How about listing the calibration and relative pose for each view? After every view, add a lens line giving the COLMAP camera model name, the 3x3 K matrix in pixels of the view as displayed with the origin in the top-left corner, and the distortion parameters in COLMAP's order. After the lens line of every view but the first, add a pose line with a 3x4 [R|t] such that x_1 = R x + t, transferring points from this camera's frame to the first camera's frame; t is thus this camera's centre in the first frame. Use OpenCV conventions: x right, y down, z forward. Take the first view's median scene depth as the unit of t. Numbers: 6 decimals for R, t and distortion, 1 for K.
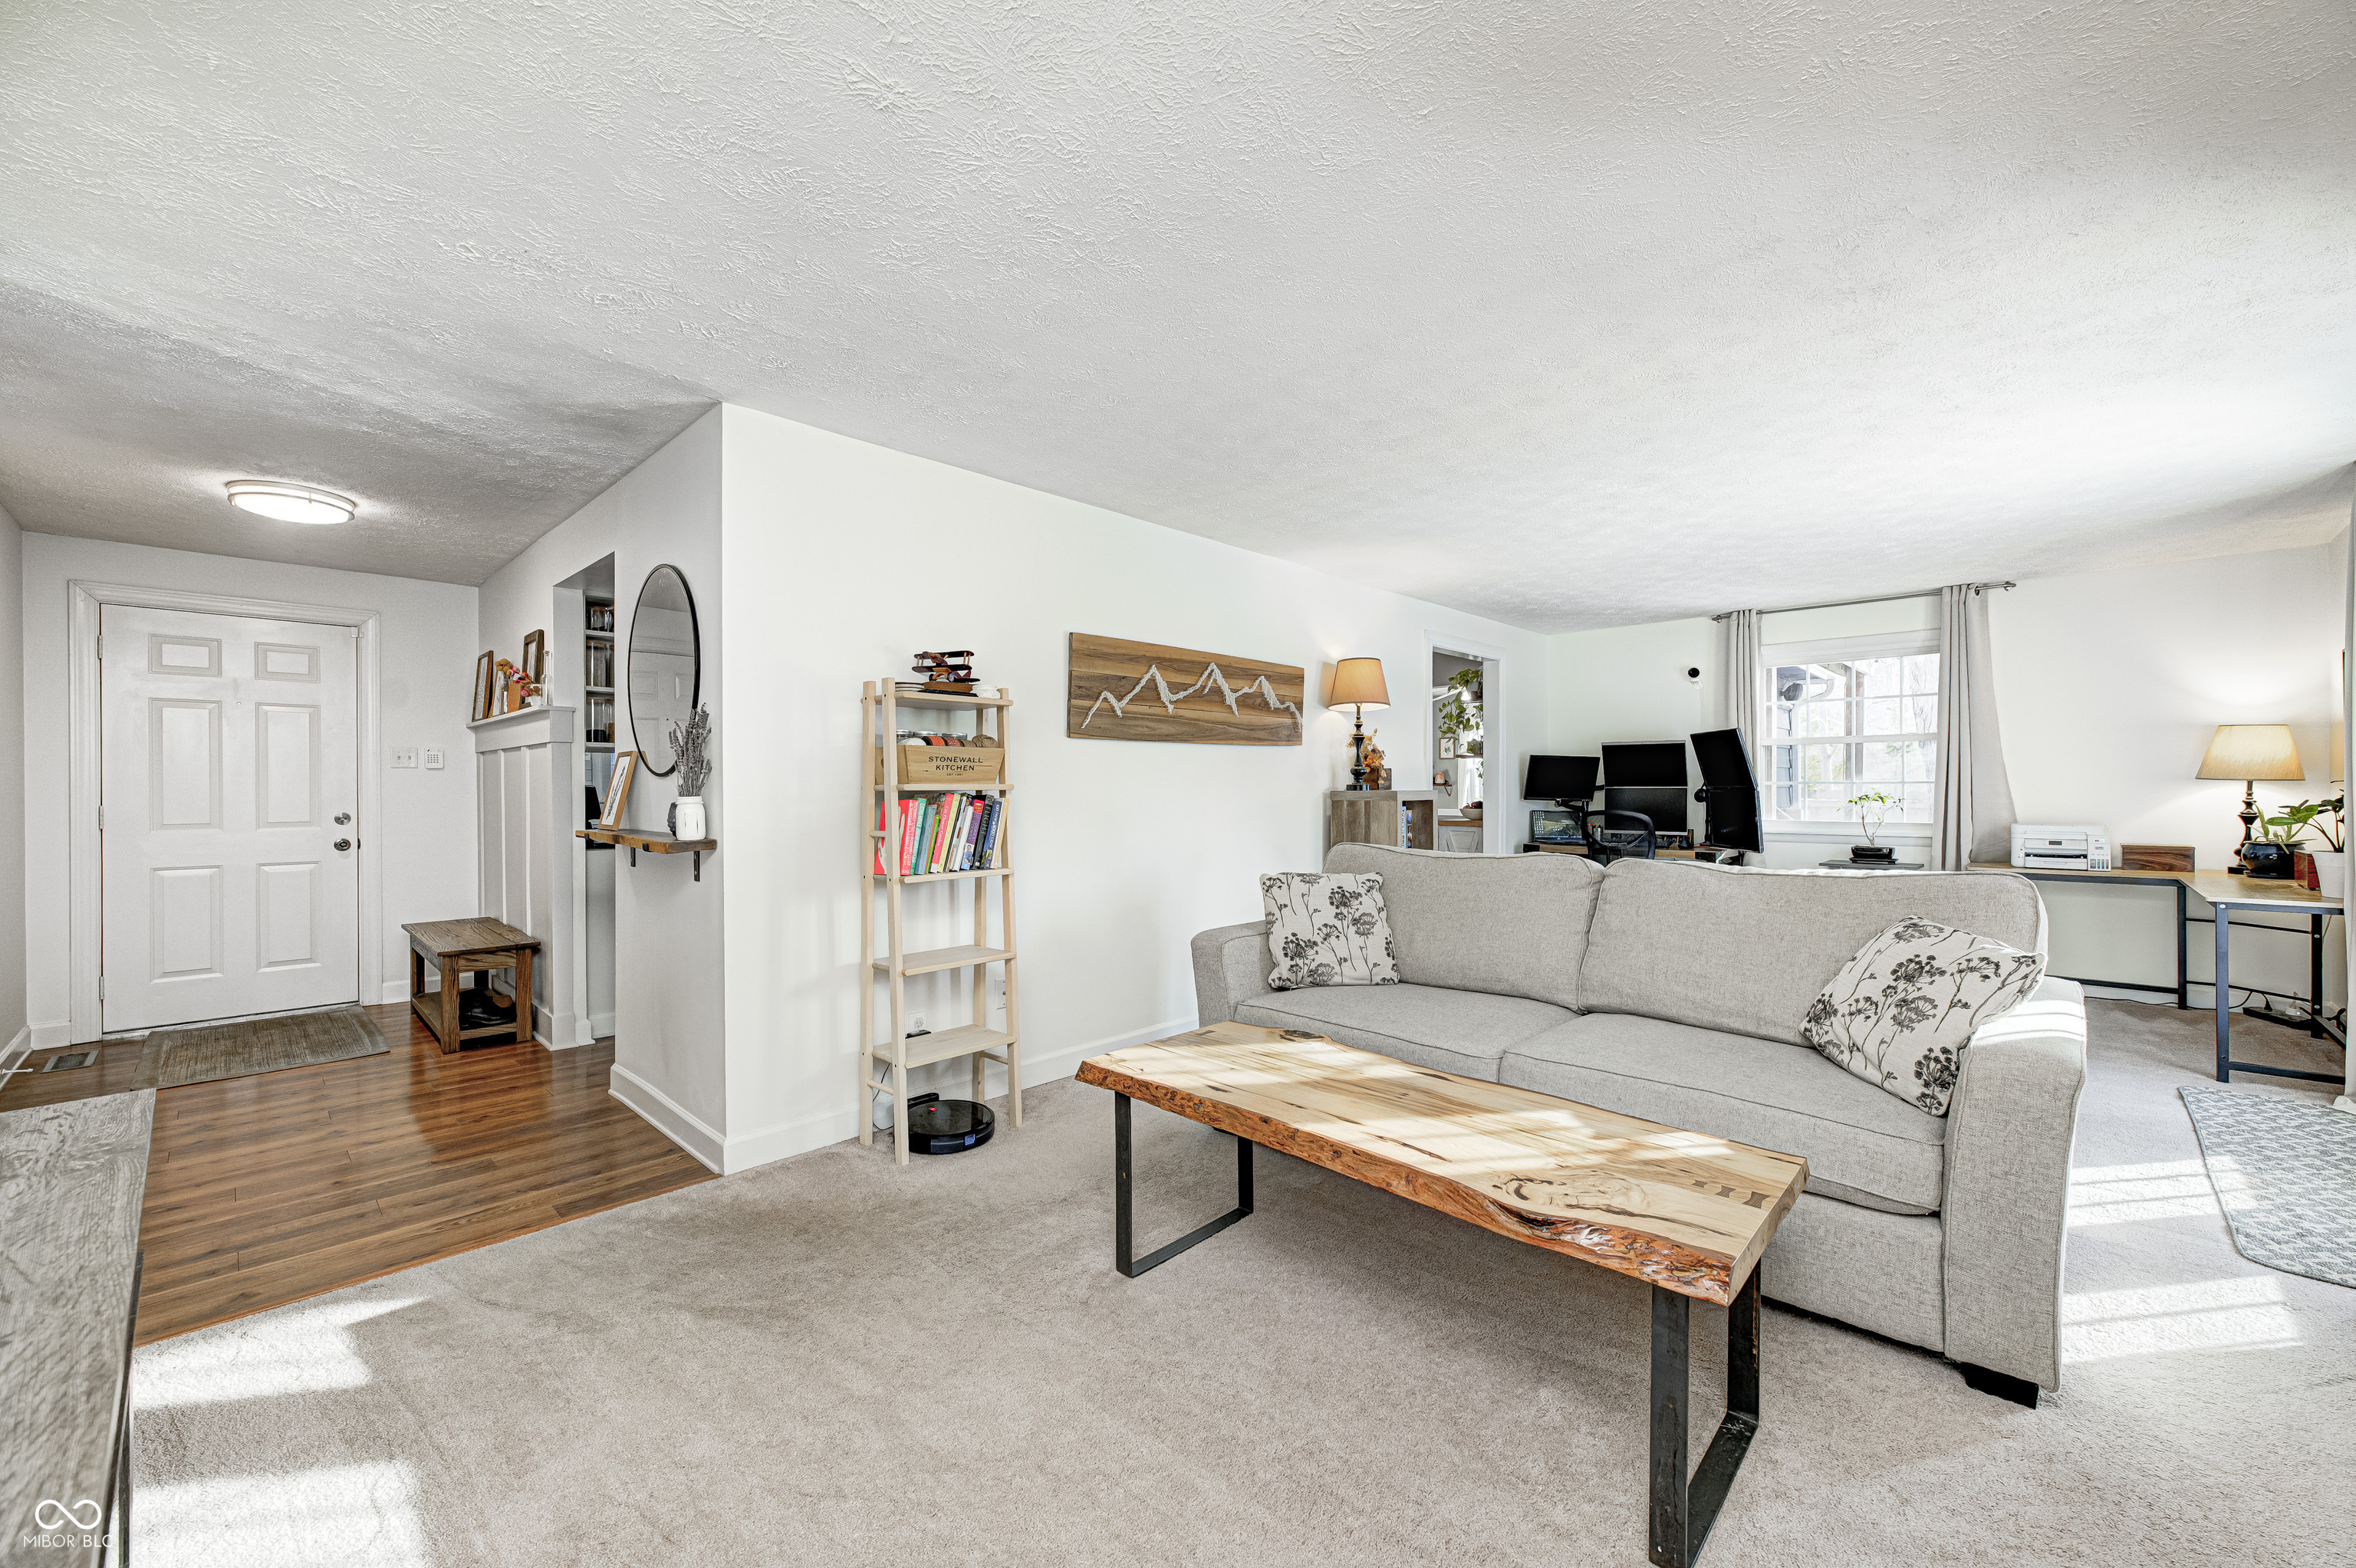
lens RADIAL K [[924.9, 0, 1181.5], [0, 924.9, 788.2], [0, 0, 1]] dist [0.004030, 0.000305]
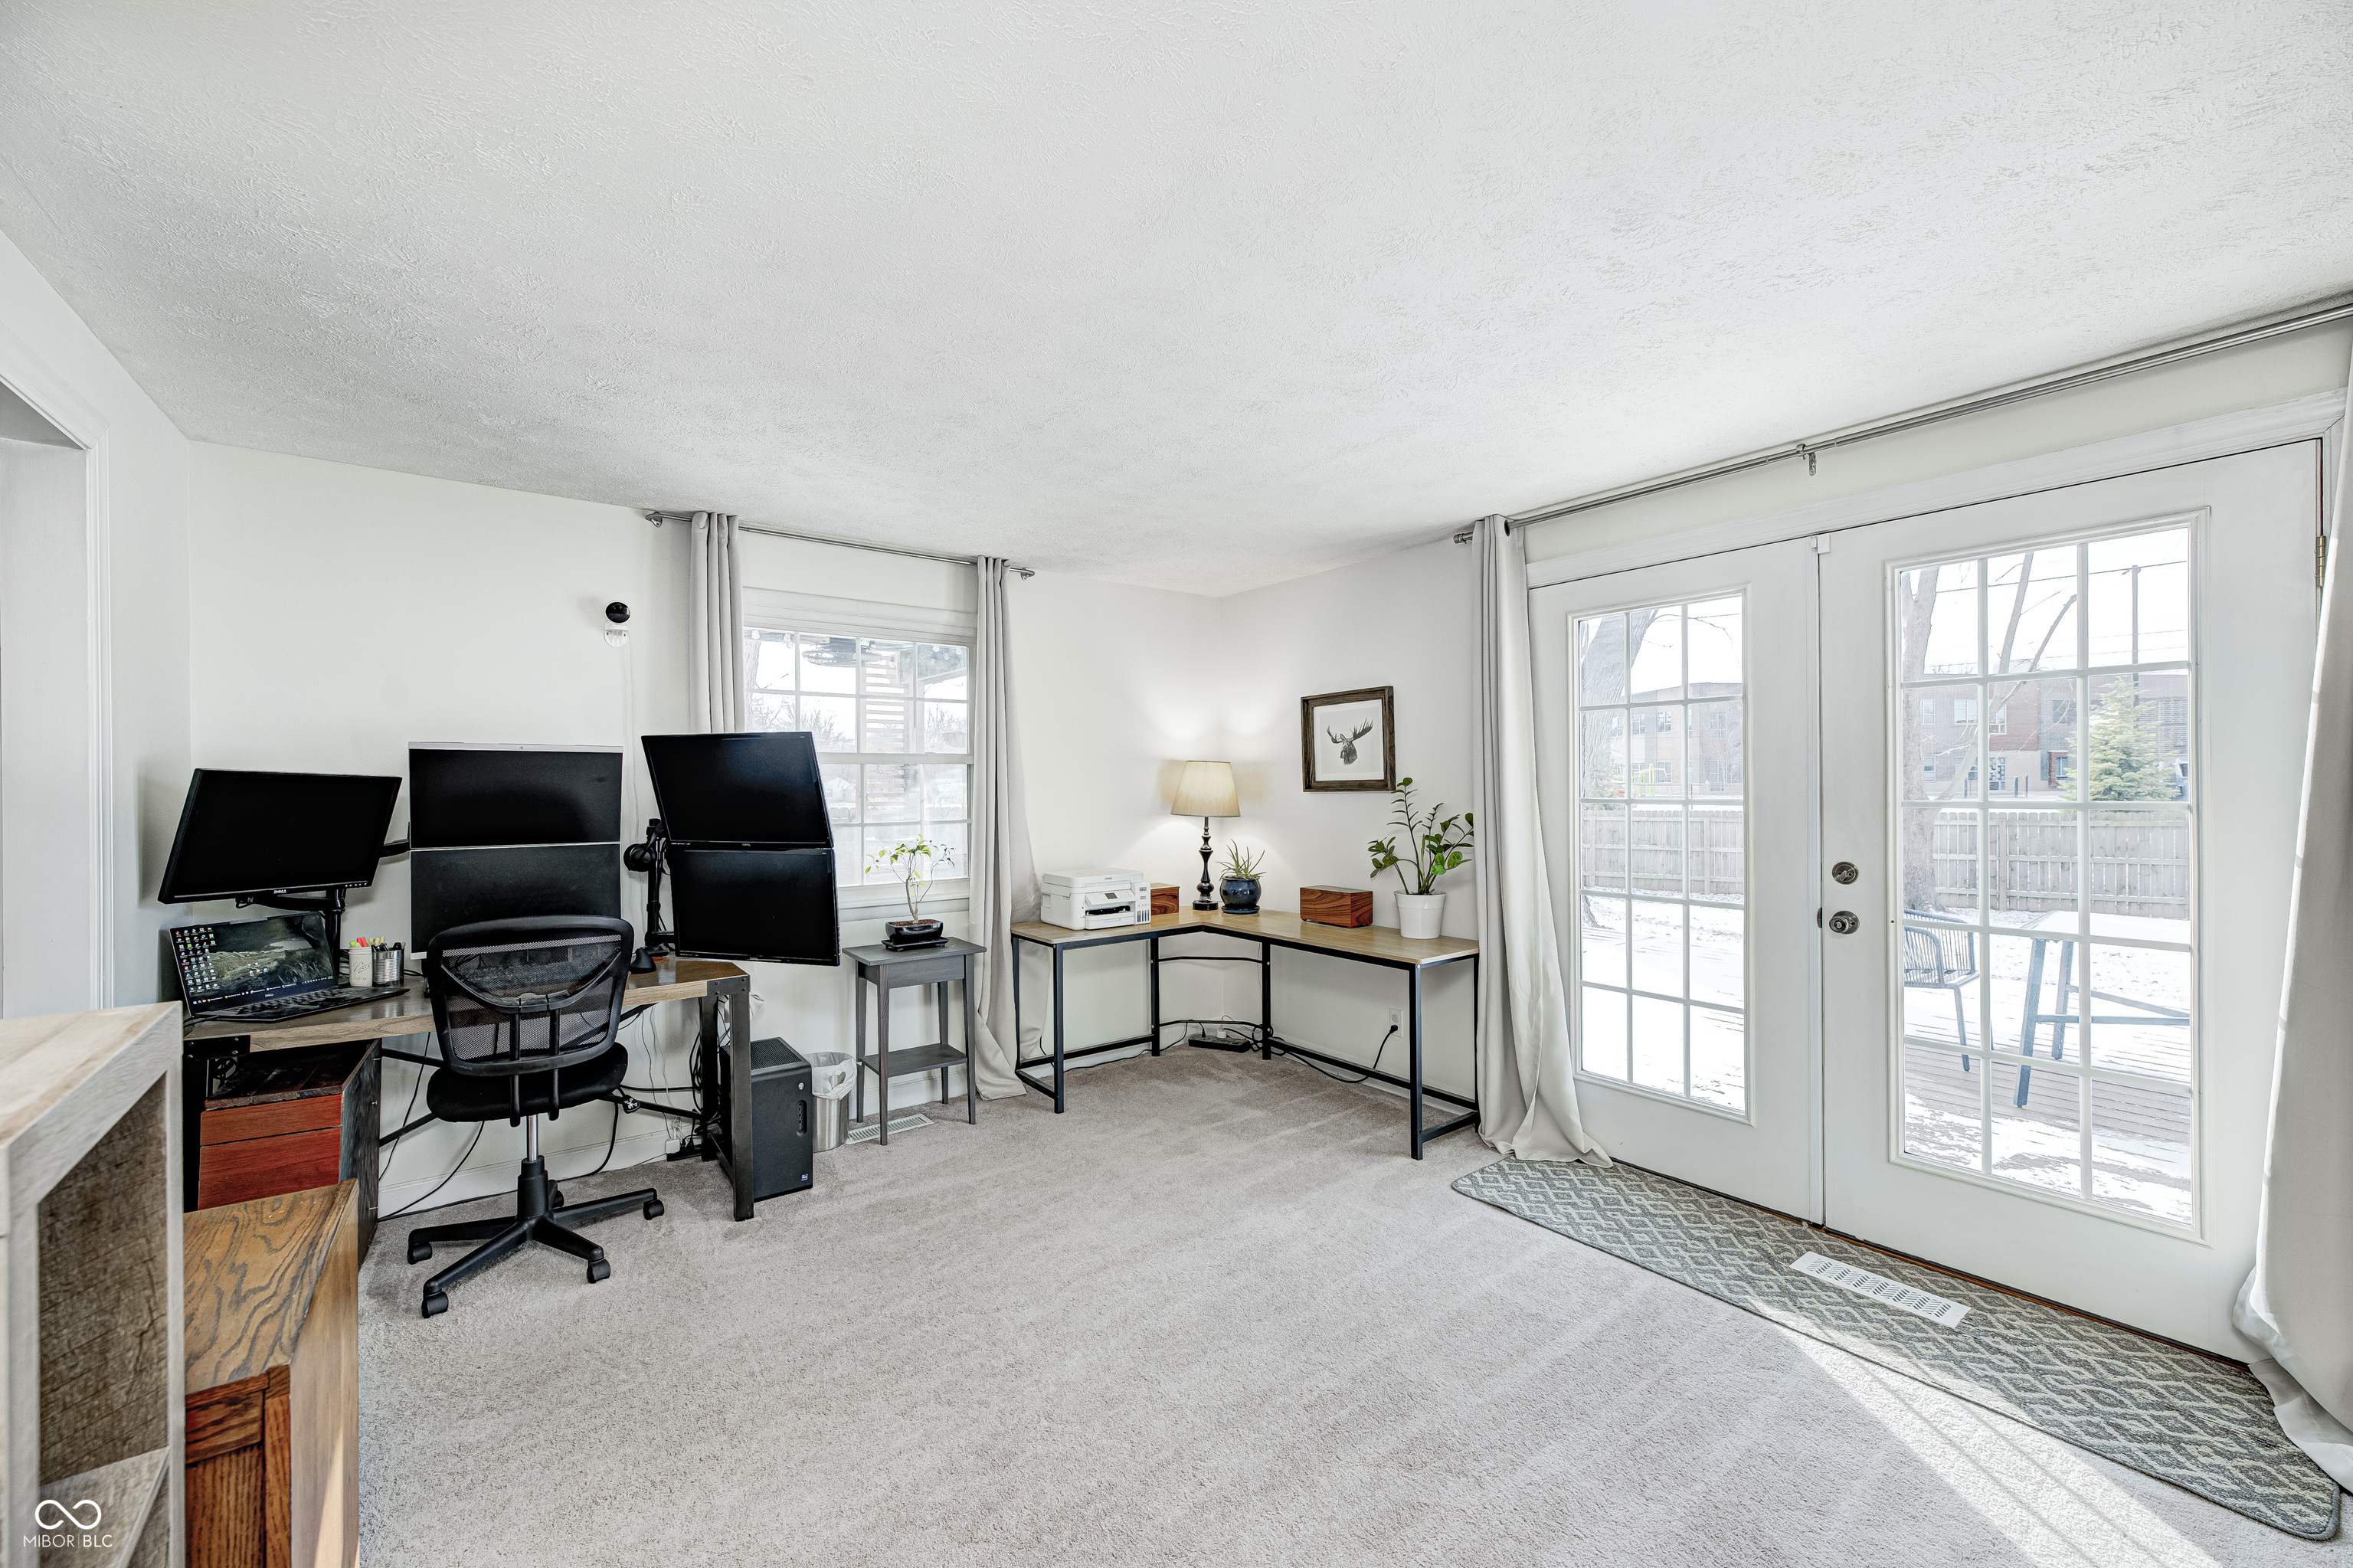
lens RADIAL K [[923.9, 0, 1180.0], [0, 923.9, 788.2], [0, 0, 1]] dist [0.004030, 0.000305]
pose [[0.155500, -0.000475, 0.987836, 0.140199], [0.005862, 0.999983, -0.000442, -0.036906], [-0.987818, 0.005859, 0.155500, 0.825841]]
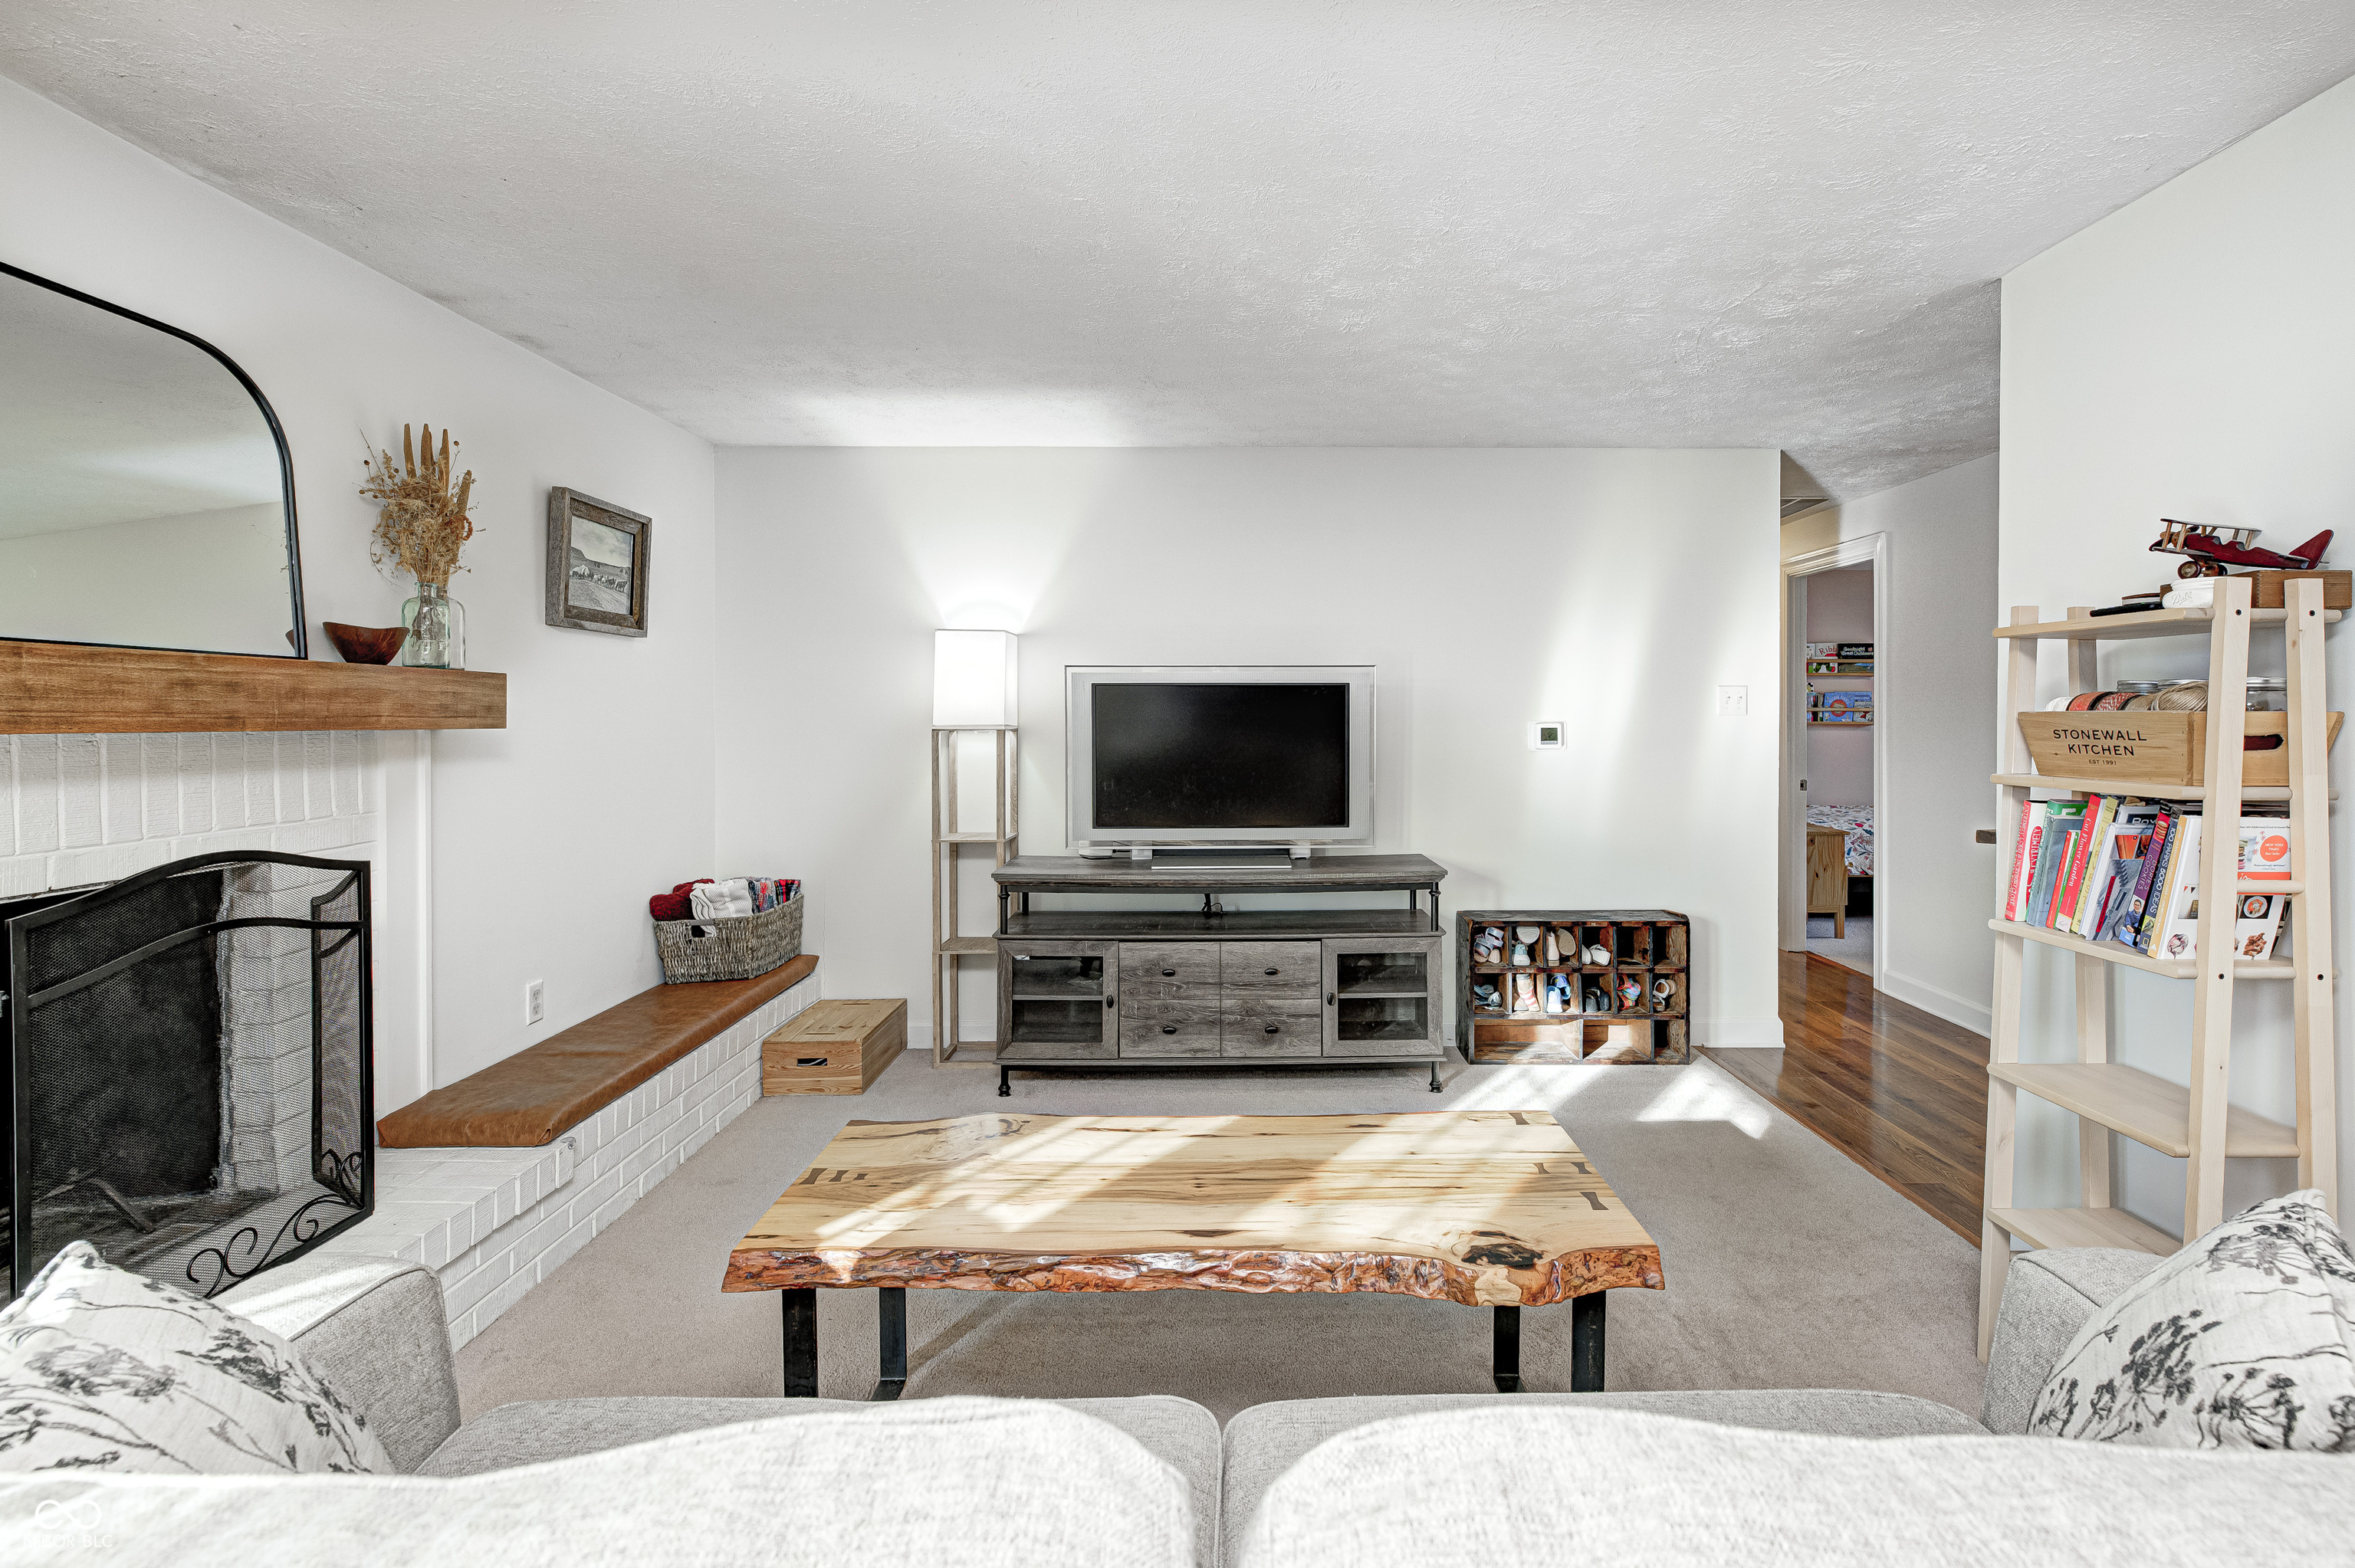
lens RADIAL K [[1068.6, 0, 1231.7], [0, 1068.6, 726.3], [0, 0, 1]] dist [0.001403, 0.000316]
pose [[-0.714833, 0.009905, -0.699225, 0.357183], [0.001993, 0.999924, 0.012127, -0.028332], [0.699292, 0.007275, -0.714799, 0.698967]]
